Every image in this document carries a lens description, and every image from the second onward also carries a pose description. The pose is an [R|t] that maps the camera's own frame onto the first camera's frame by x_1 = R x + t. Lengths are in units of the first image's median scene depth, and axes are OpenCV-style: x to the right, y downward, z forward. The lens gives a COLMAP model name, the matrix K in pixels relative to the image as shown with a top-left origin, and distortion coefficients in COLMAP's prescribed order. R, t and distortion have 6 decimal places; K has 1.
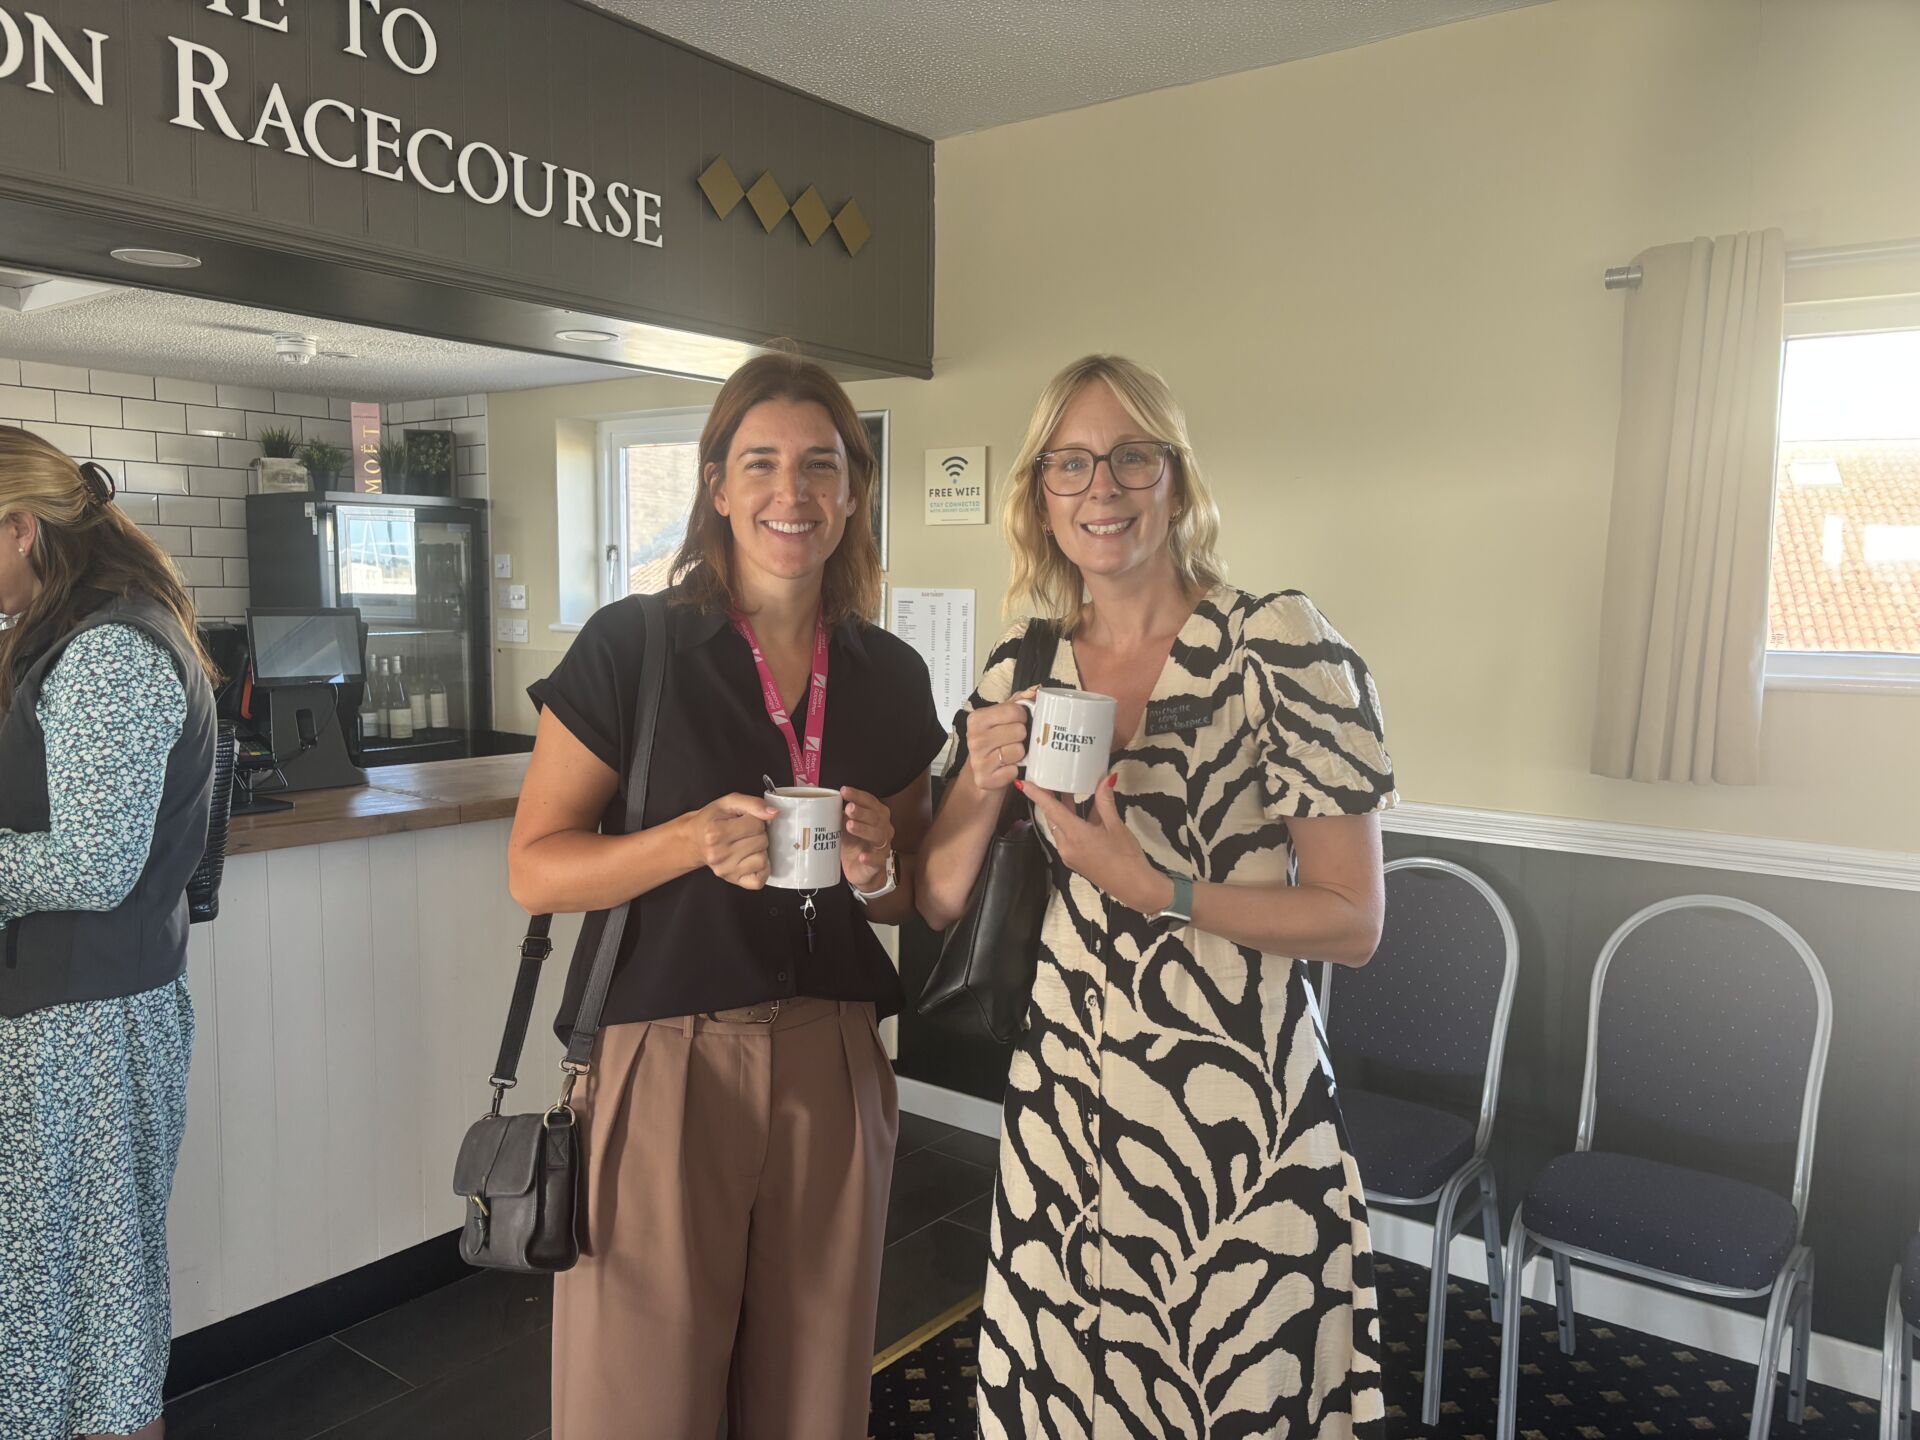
lens RADIAL K [[1435.5, 0, 960.0], [0, 1435.5, 720.0], [0, 0, 1]] dist [0.050707, -0.065433]
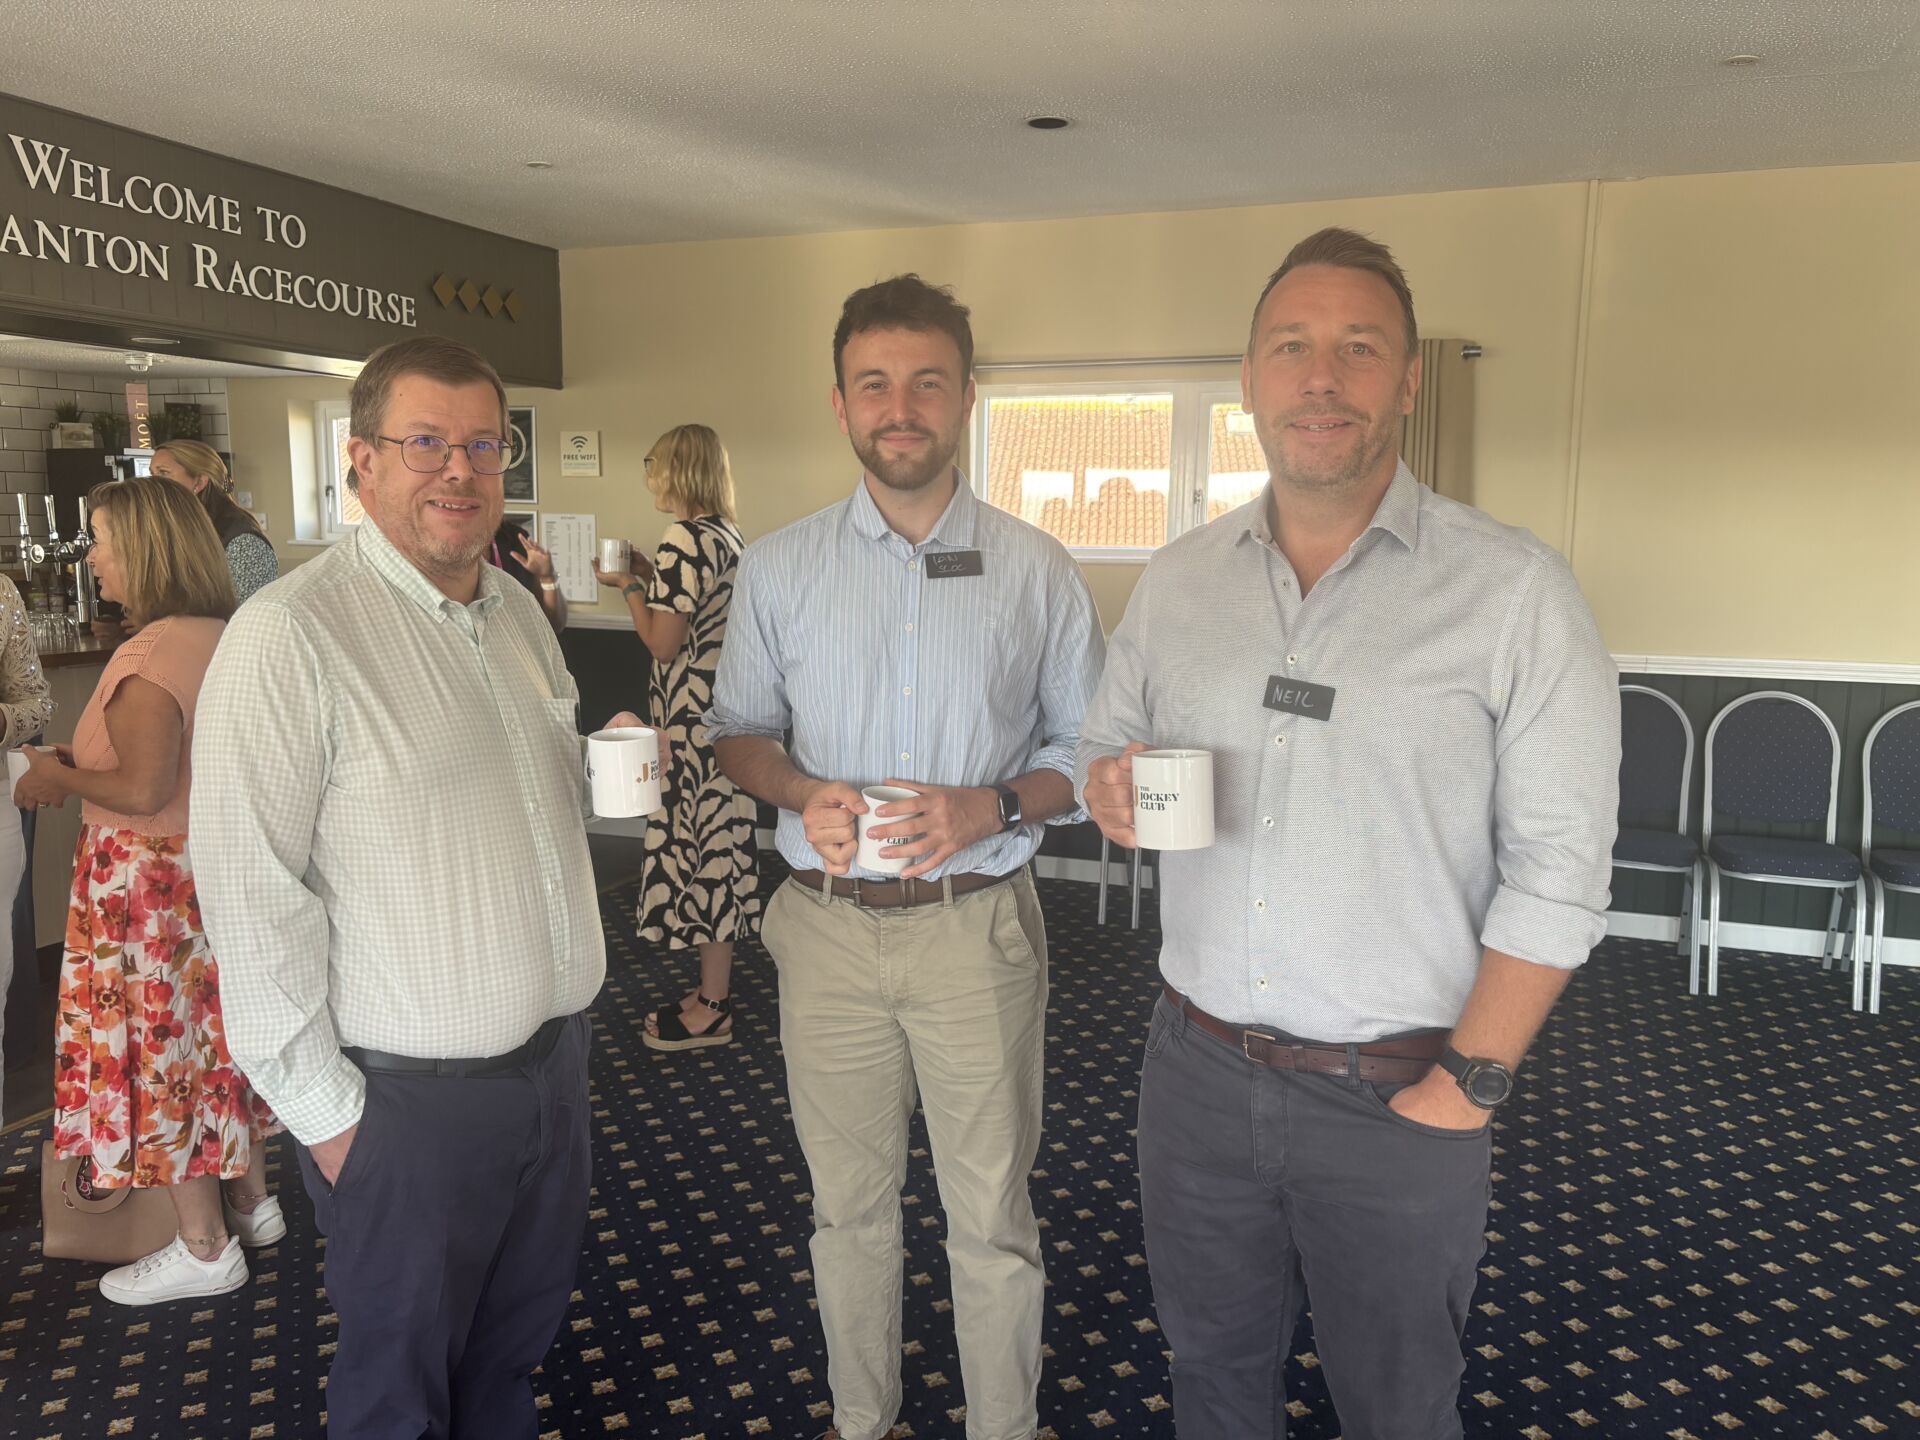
lens RADIAL K [[1411.7, 0, 950.1], [0, 1411.7, 699.1], [0, 0, 1]] dist [0.116305, -0.146441]
pose [[0.959687, -0.040690, 0.278110, -0.053863], [0.030517, 0.998701, 0.040812, 0.058621], [-0.279409, -0.030680, 0.959682, -0.619414]]
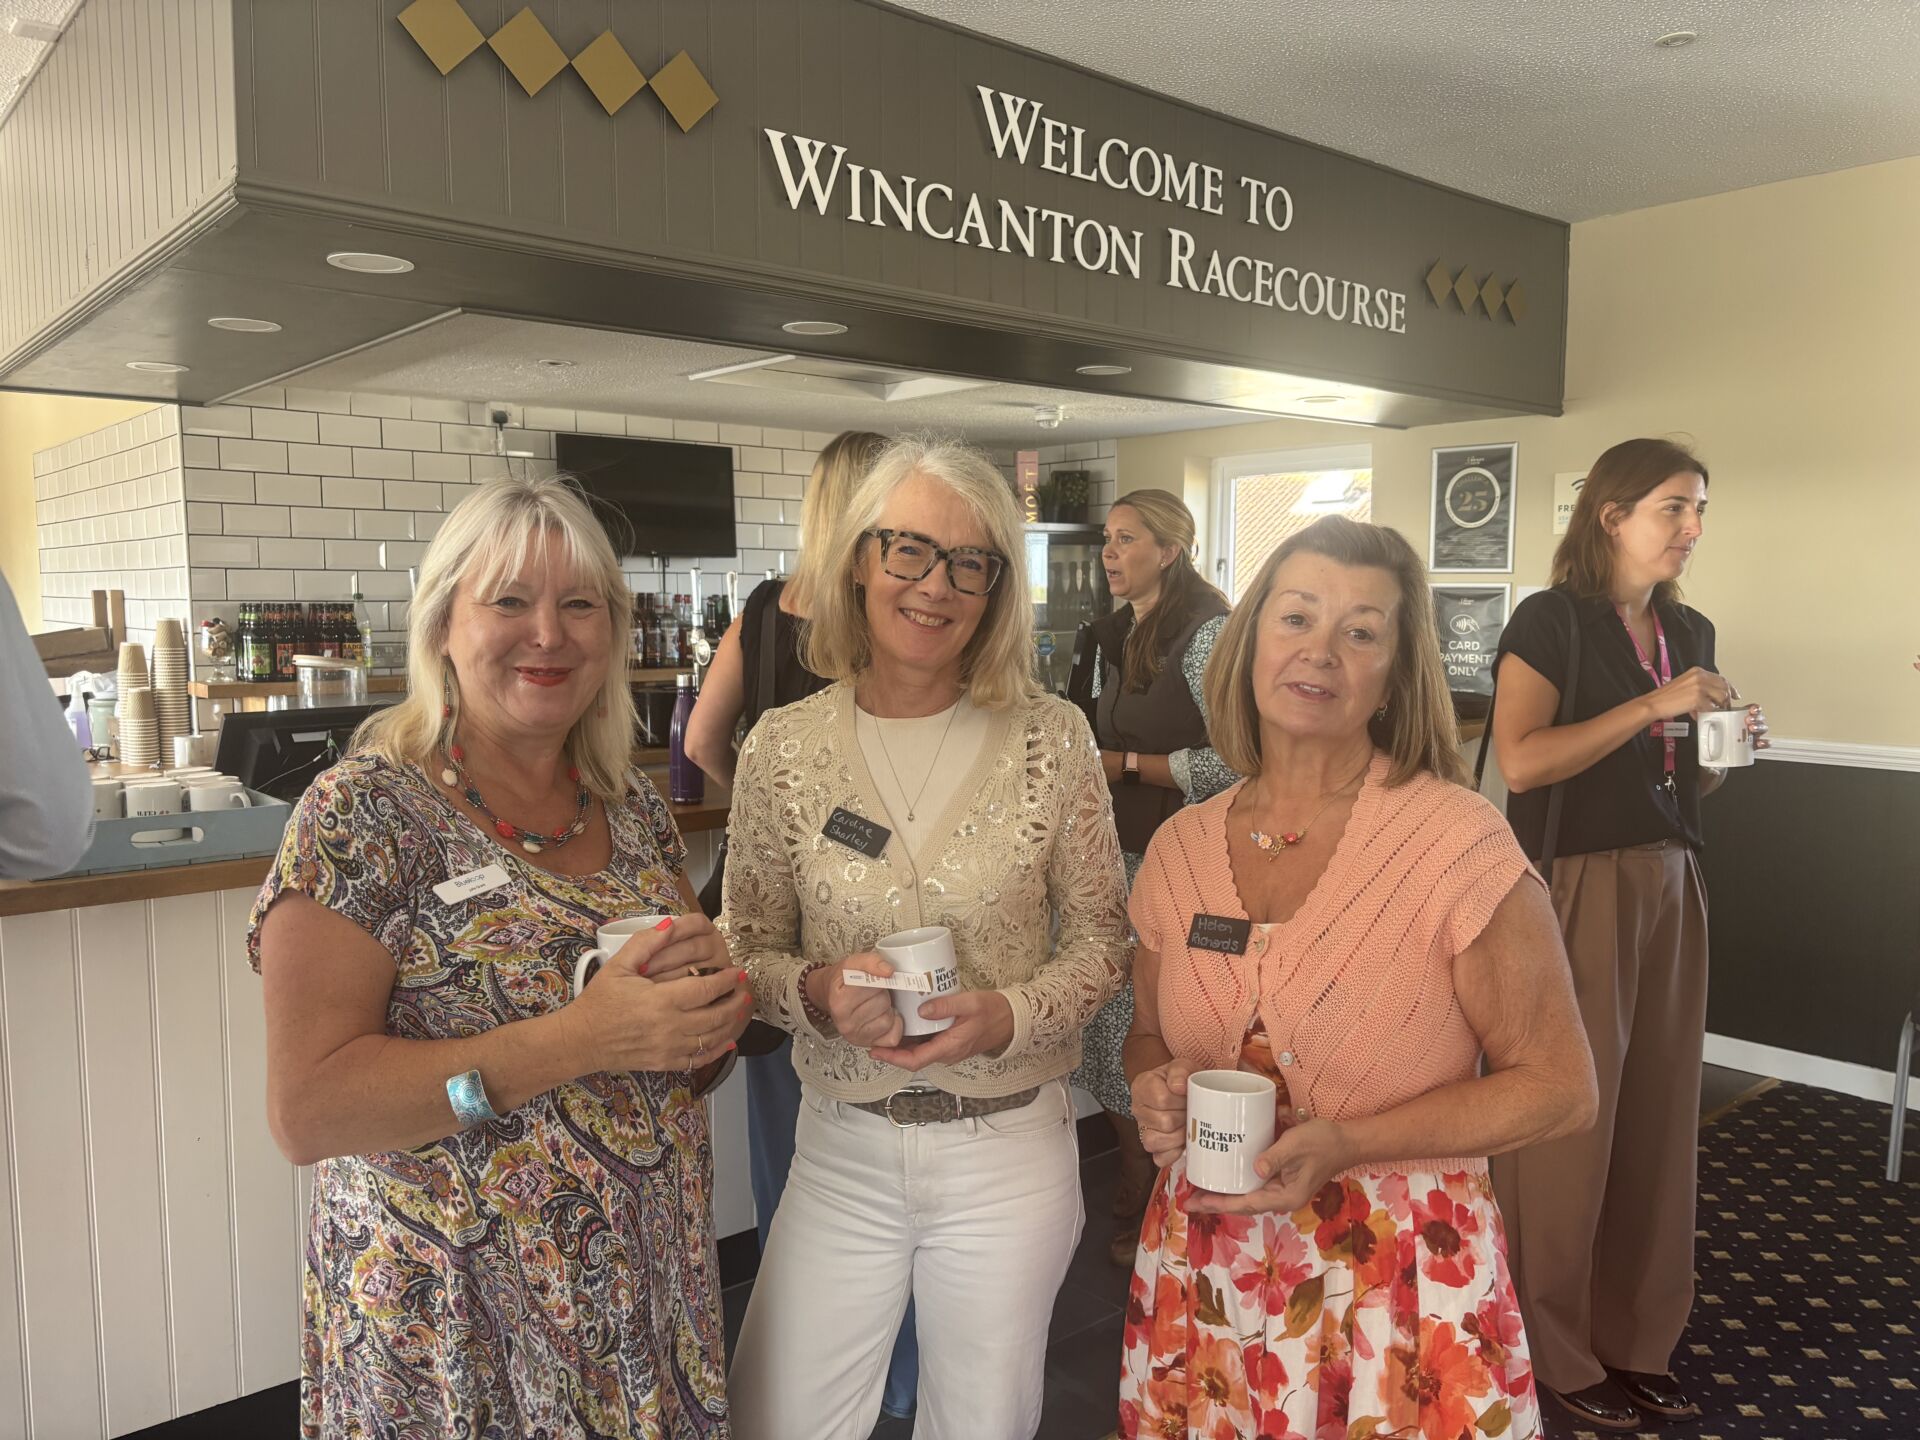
lens RADIAL K [[1450.3, 0, 925.0], [0, 1450.3, 719.4], [0, 0, 1]] dist [0.004636, 0.006906]
pose [[0.972283, 0.007230, -0.233693, -0.209975], [-0.009816, 0.999903, -0.009903, 0.029443], [0.233599, 0.011922, 0.972260, -0.258423]]
